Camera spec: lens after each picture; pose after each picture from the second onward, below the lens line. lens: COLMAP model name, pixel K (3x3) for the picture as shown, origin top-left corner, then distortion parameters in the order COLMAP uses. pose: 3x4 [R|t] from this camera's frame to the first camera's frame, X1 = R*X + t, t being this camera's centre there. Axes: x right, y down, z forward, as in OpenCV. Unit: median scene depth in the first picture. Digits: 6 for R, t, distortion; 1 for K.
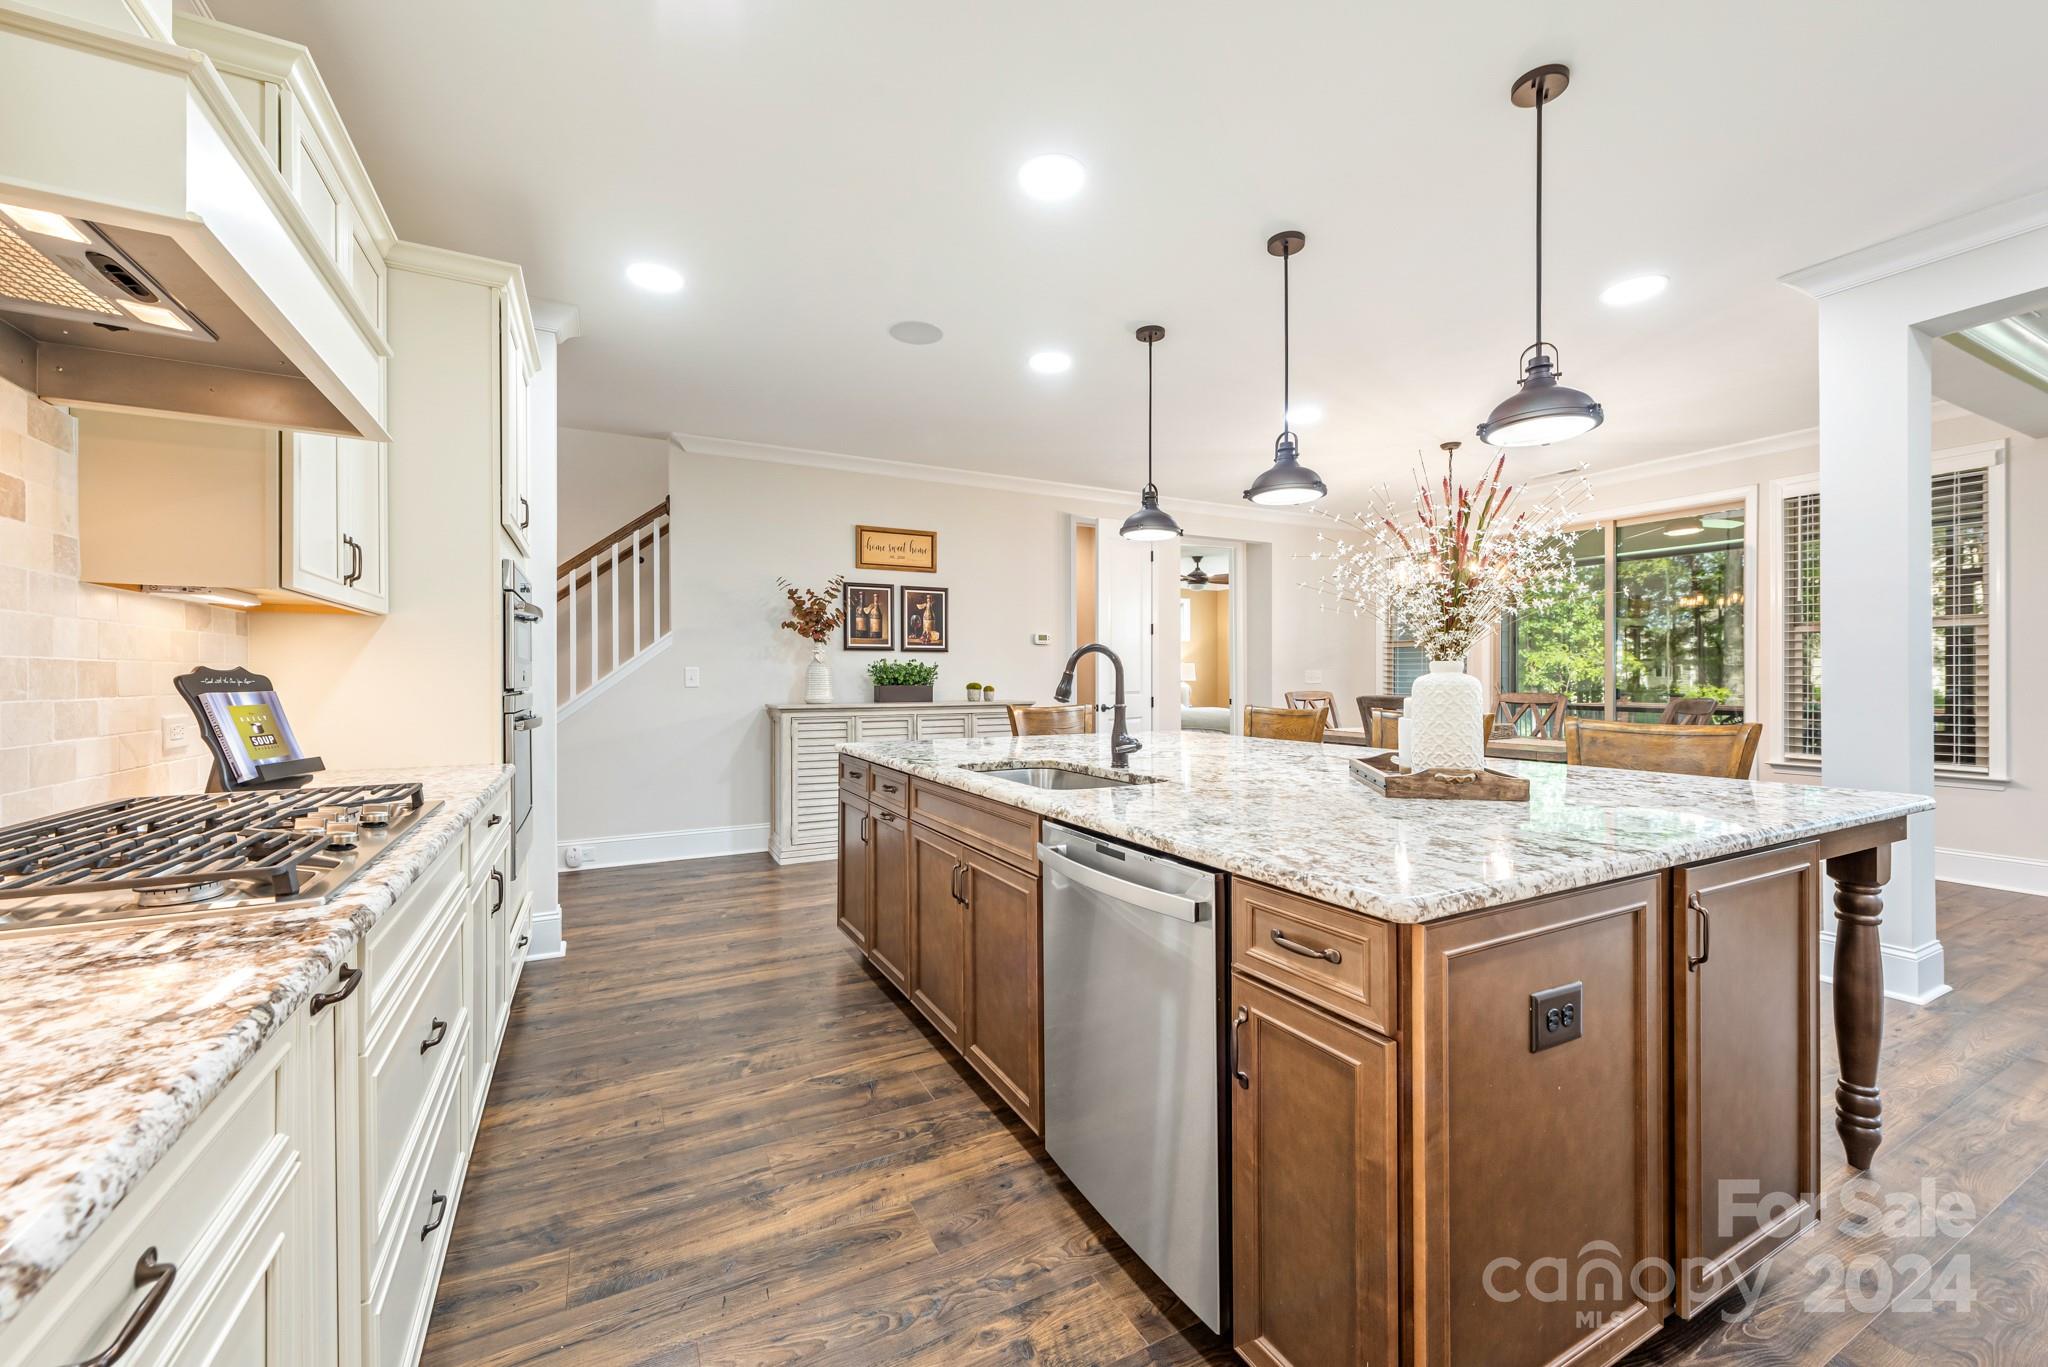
lens RADIAL K [[800.9, 0, 1032.3], [0, 800.9, 681.5], [0, 0, 1]] dist [0.005212, -0.001646]
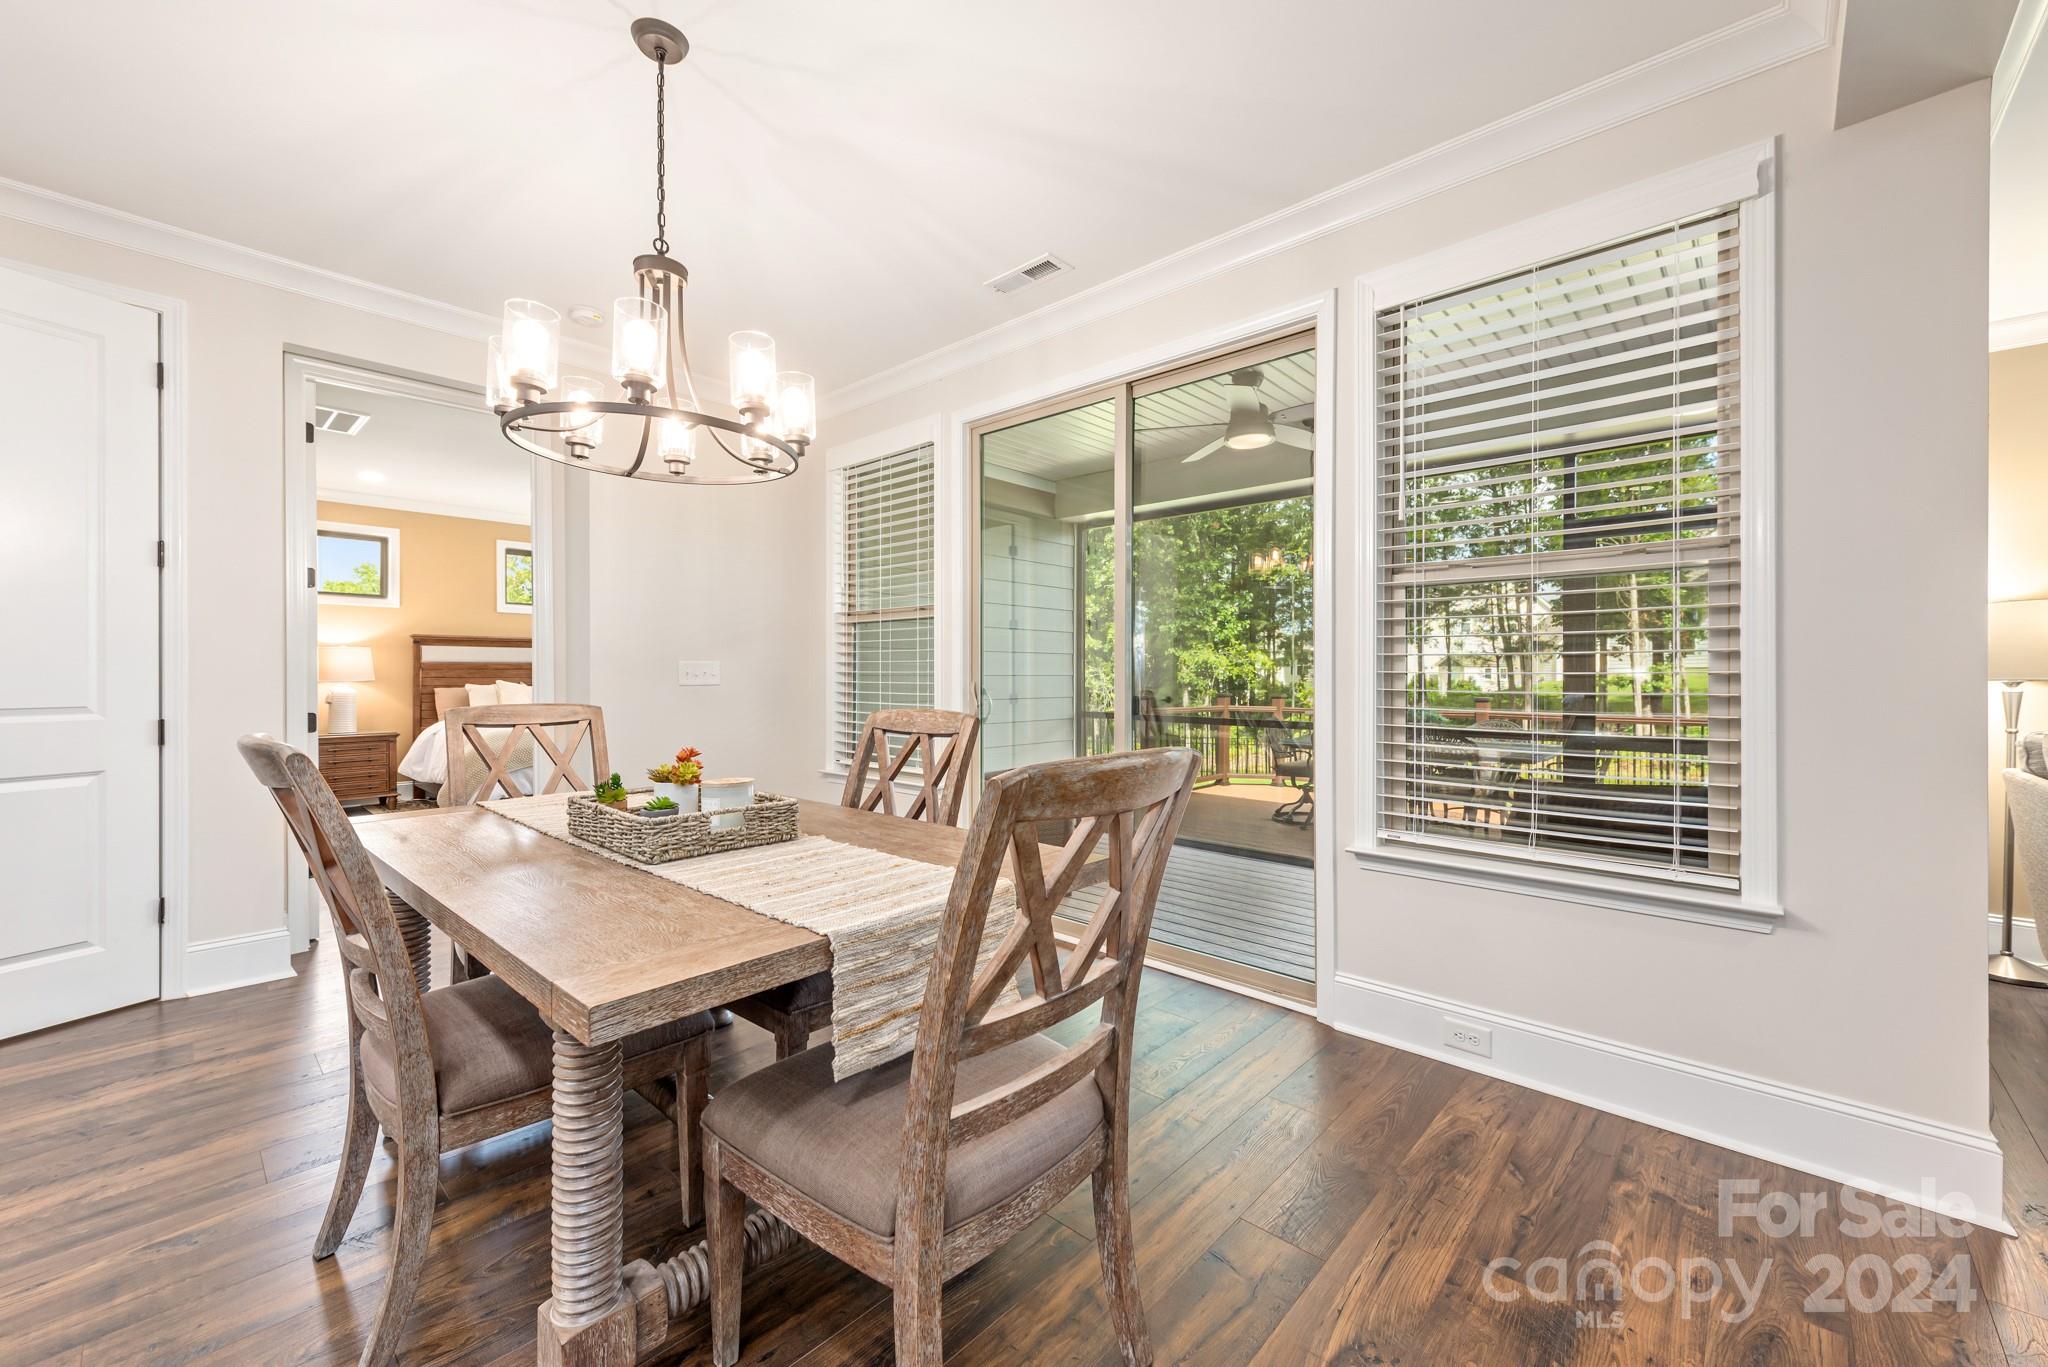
lens RADIAL K [[800.9, 0, 1025.7], [0, 800.9, 681.2], [0, 0, 1]] dist [0.005212, -0.001646]
pose [[0.945328, -0.002789, 0.326111, 0.579871], [0.002178, 0.999995, 0.002237, -0.004649], [-0.326115, -0.001404, 0.945329, 0.613420]]
